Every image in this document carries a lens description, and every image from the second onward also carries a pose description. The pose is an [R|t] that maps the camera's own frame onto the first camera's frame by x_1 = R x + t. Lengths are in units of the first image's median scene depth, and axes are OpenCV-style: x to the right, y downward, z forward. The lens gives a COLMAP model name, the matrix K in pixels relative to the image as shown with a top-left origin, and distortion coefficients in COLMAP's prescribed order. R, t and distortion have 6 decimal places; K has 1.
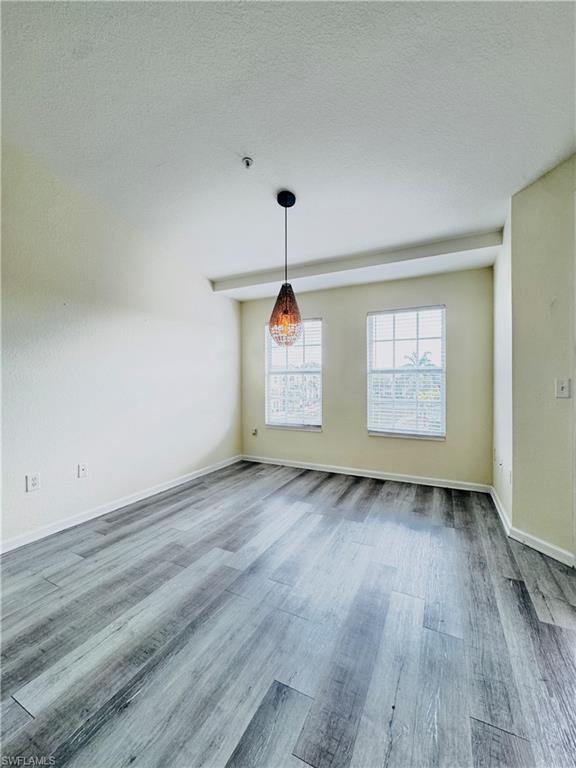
lens RADIAL K [[307.0, 0, 288.5], [0, 307.0, 382.6], [0, 0, 1]] dist [-0.002956, 0.000832]
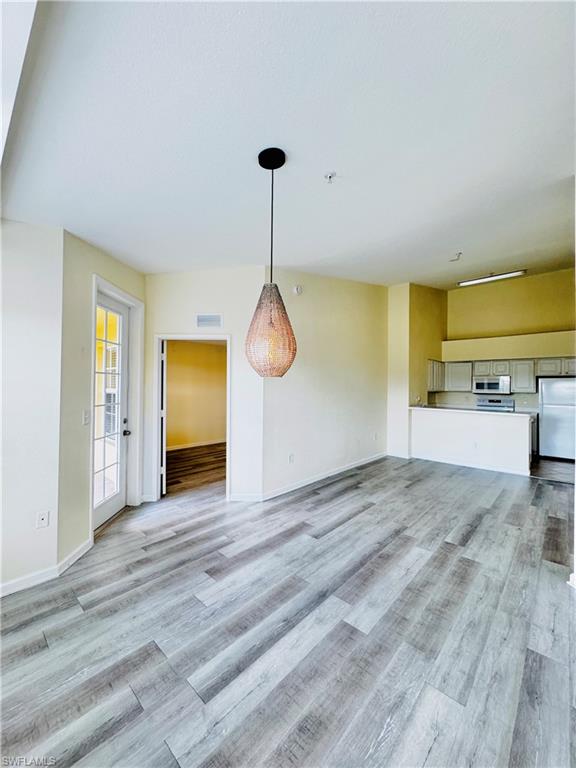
lens RADIAL K [[307.0, 0, 289.2], [0, 307.0, 382.7], [0, 0, 1]] dist [-0.002956, 0.000832]
pose [[-0.962520, -0.004192, 0.271178, -0.208141], [-0.005187, 0.999982, -0.002954, -0.093956], [-0.271160, -0.004250, -0.962525, 1.484123]]
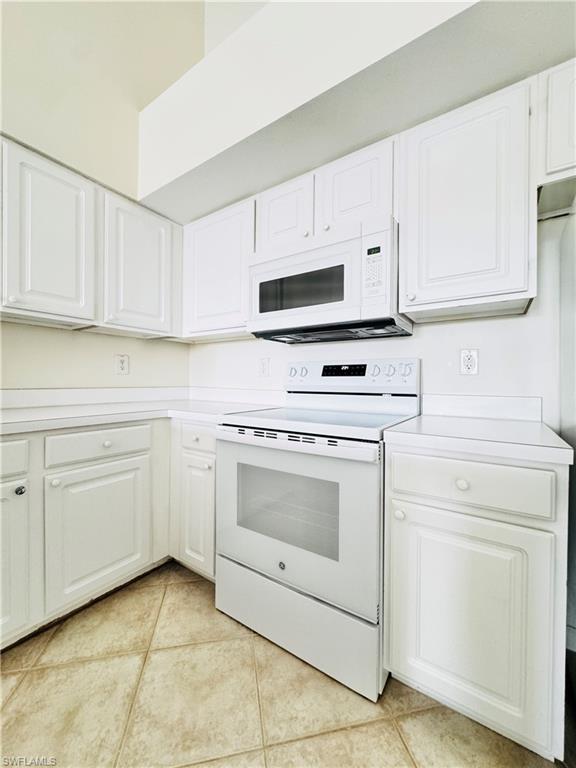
lens RADIAL K [[307.0, 0, 288.3], [0, 307.0, 382.2], [0, 0, 1]] dist [-0.002956, 0.000832]
pose [[-0.991997, -0.006402, 0.126100, -1.177489], [-0.005298, 0.999945, 0.009092, 0.067837], [-0.126151, 0.008351, -0.991976, -0.974469]]
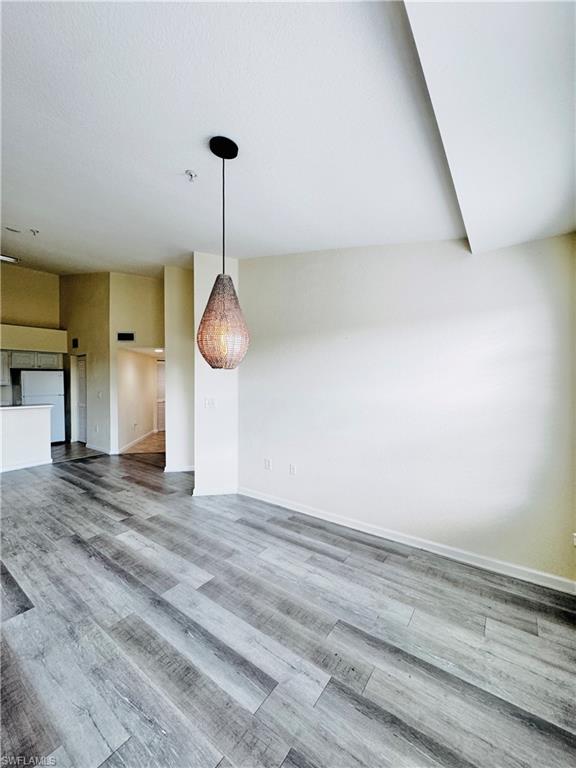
lens RADIAL K [[307.0, 0, 287.6], [0, 307.0, 383.1], [0, 0, 1]] dist [-0.002956, 0.000832]
pose [[-0.161895, 0.011158, -0.986745, 0.572019], [-0.004058, 0.999920, 0.011973, -0.087296], [0.986800, 0.005943, -0.161837, 1.131498]]
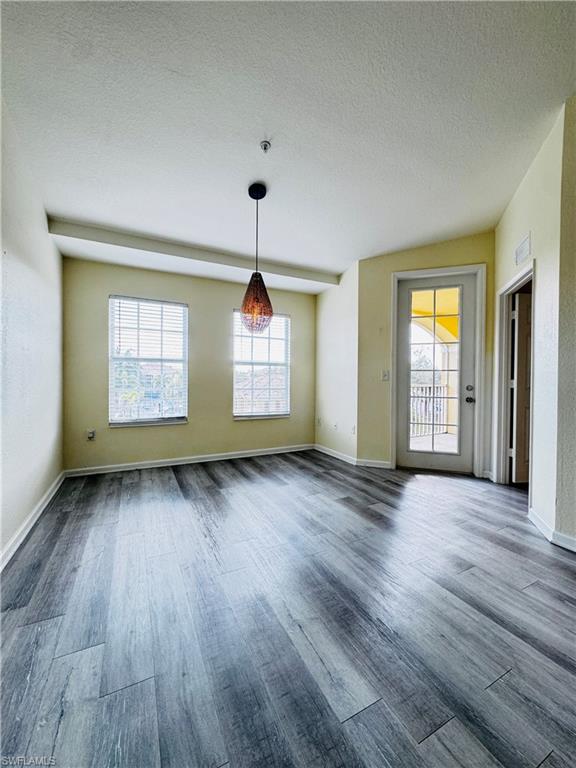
lens RADIAL K [[307.0, 0, 288.3], [0, 307.0, 381.5], [0, 0, 1]] dist [-0.002956, 0.000832]
pose [[0.595079, 0.000611, 0.803667, -0.710042], [-0.004993, 0.999983, 0.002937, 0.039673], [-0.803652, -0.005760, 0.595072, 0.265496]]
